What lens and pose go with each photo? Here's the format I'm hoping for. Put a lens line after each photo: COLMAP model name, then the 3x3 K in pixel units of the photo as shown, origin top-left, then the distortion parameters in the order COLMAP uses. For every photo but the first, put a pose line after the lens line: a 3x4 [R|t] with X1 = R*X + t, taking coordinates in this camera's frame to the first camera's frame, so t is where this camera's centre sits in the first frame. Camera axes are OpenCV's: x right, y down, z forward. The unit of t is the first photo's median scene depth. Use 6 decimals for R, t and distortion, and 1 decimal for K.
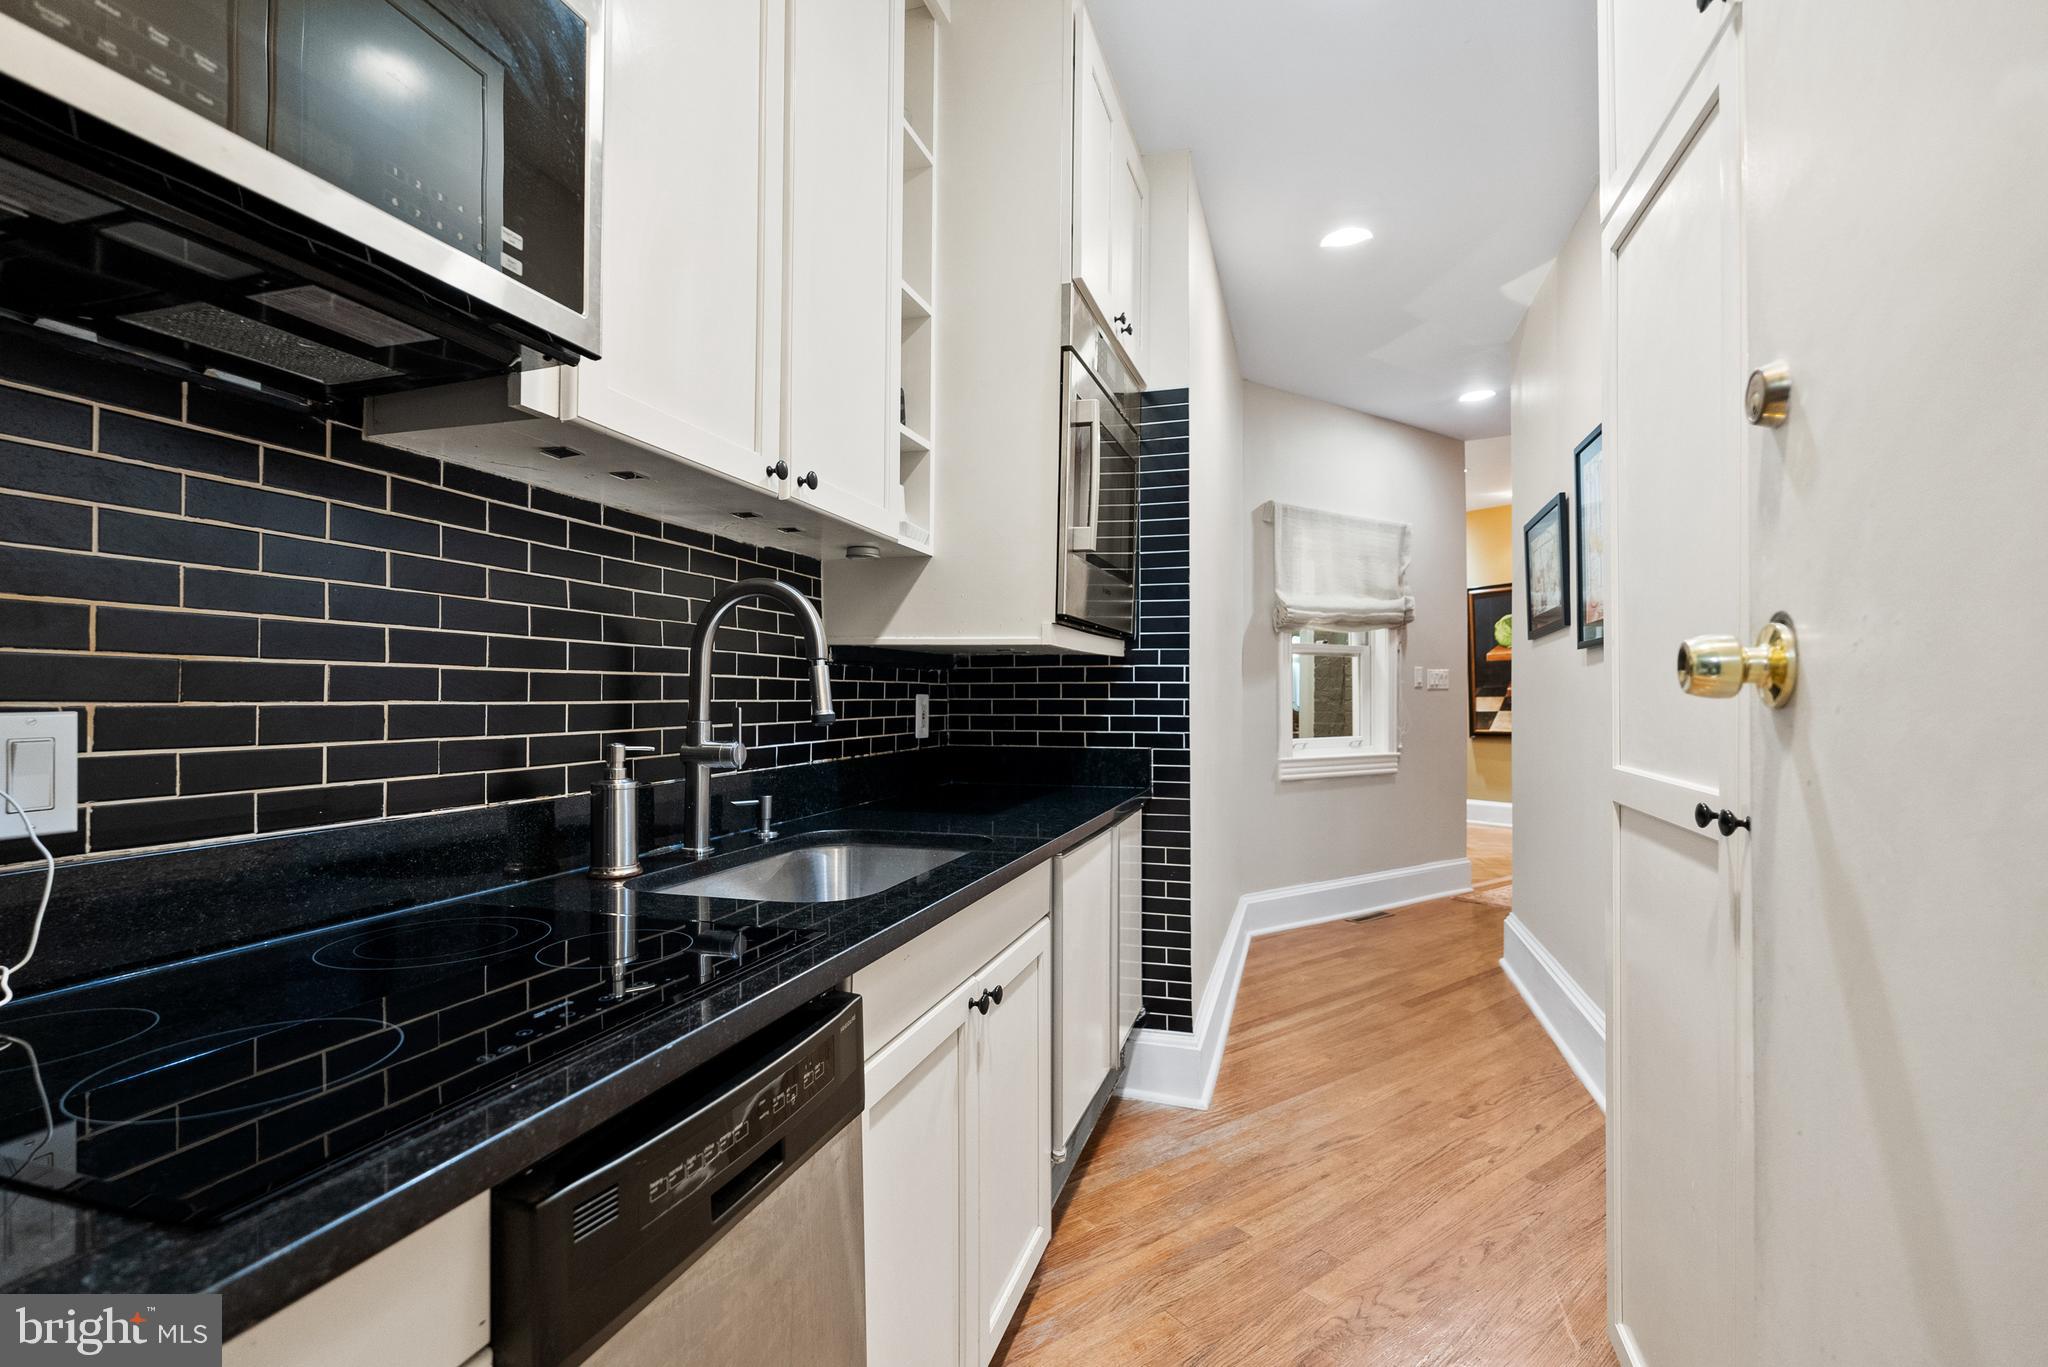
lens RADIAL K [[937.1, 0, 1025.1], [0, 937.1, 682.1], [0, 0, 1]] dist [0.000896, 0.000222]
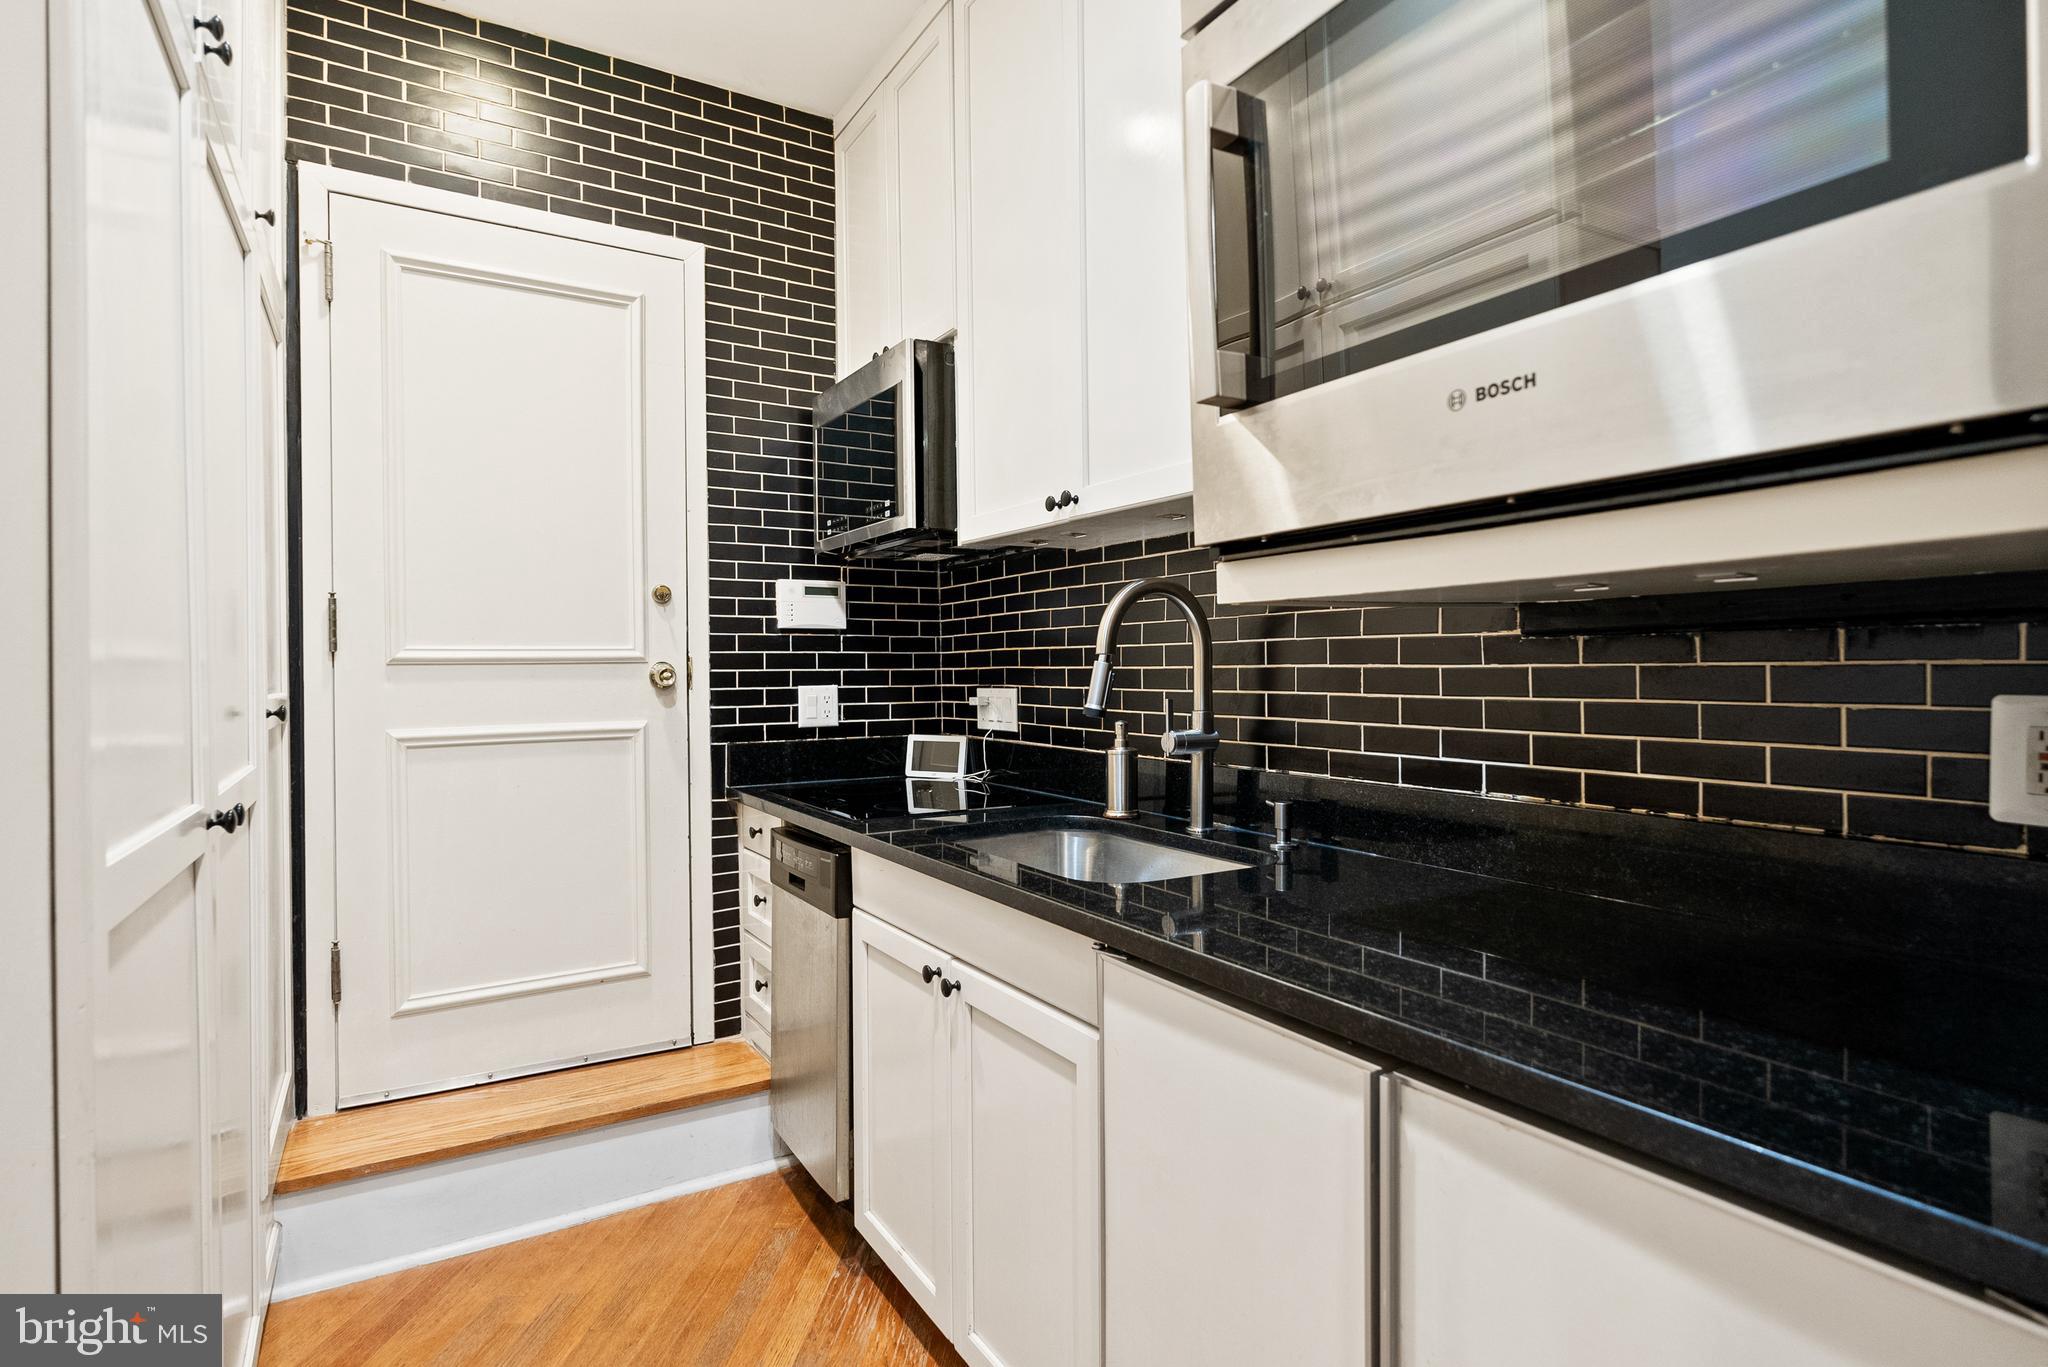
lens RADIAL K [[1018.9, 0, 1023.8], [0, 1018.9, 681.4], [0, 0, 1]] dist [-0.000456, -0.000012]
pose [[-0.662014, -0.002128, -0.749489, 1.018634], [0.003513, 0.999976, -0.005943, 0.023875], [0.749483, -0.006567, -0.661991, 2.502564]]
